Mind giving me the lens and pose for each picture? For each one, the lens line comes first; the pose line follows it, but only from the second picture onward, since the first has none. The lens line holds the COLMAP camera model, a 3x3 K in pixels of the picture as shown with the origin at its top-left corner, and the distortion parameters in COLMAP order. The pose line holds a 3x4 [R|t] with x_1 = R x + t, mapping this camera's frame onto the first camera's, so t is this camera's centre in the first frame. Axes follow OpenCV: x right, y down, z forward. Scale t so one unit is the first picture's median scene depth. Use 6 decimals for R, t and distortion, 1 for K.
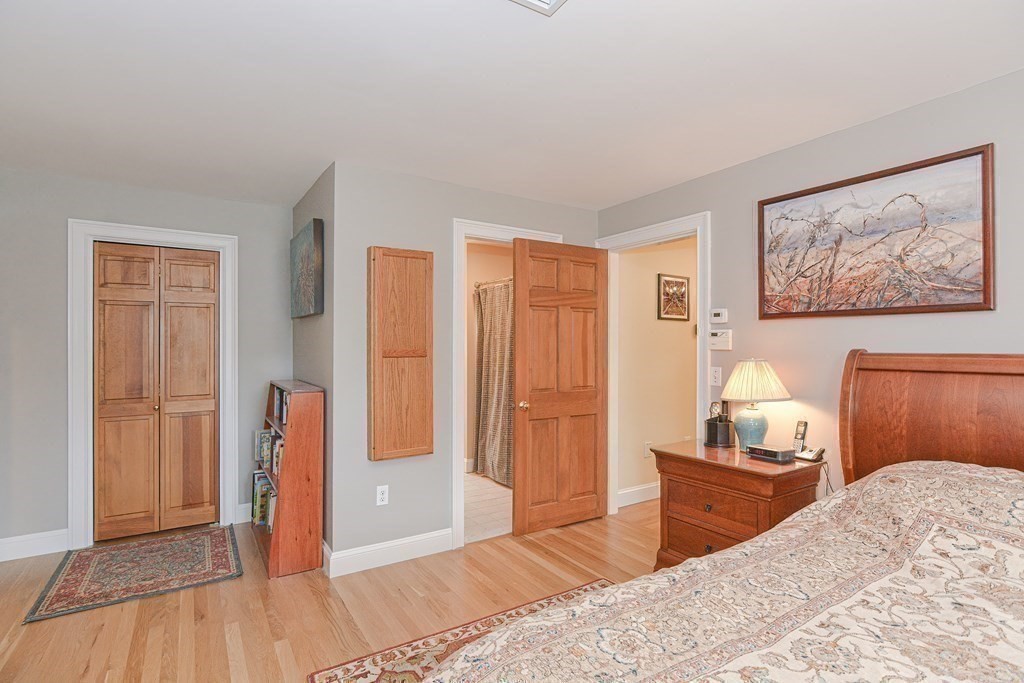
lens RADIAL K [[500.7, 0, 511.9], [0, 500.7, 341.4], [0, 0, 1]] dist [-0.009733, 0.000639]
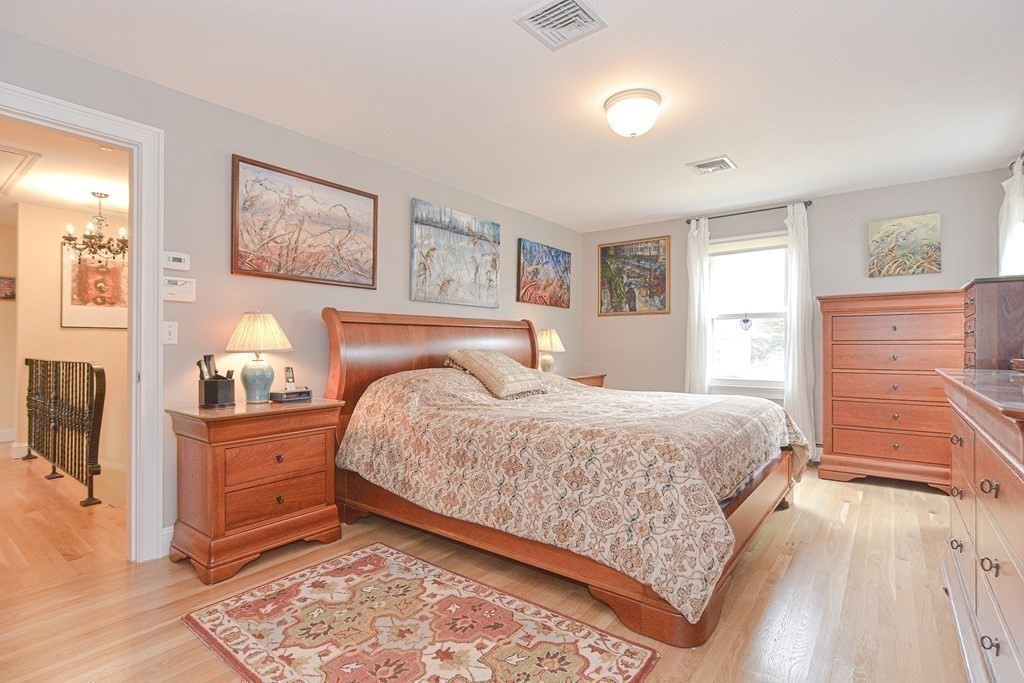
lens RADIAL K [[500.7, 0, 508.8], [0, 500.7, 343.5], [0, 0, 1]] dist [-0.009733, 0.000639]
pose [[-0.323321, 0.005930, 0.946271, -0.681797], [-0.006116, 0.999946, -0.008356, 0.110724], [-0.946270, -0.008489, -0.323267, 0.883754]]
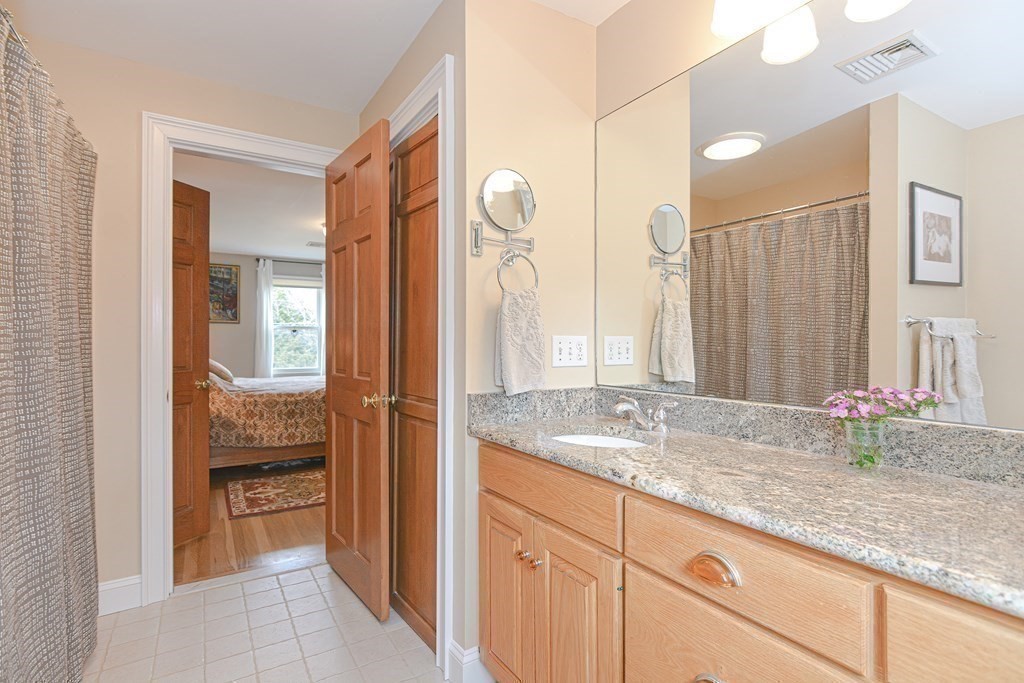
lens RADIAL K [[500.7, 0, 514.1], [0, 500.7, 339.8], [0, 0, 1]] dist [-0.009733, 0.000639]
pose [[-0.999569, 0.000572, 0.029349, -0.507354], [0.000284, 0.999952, -0.009799, 0.073360], [-0.029353, -0.009787, -0.999521, 2.973998]]
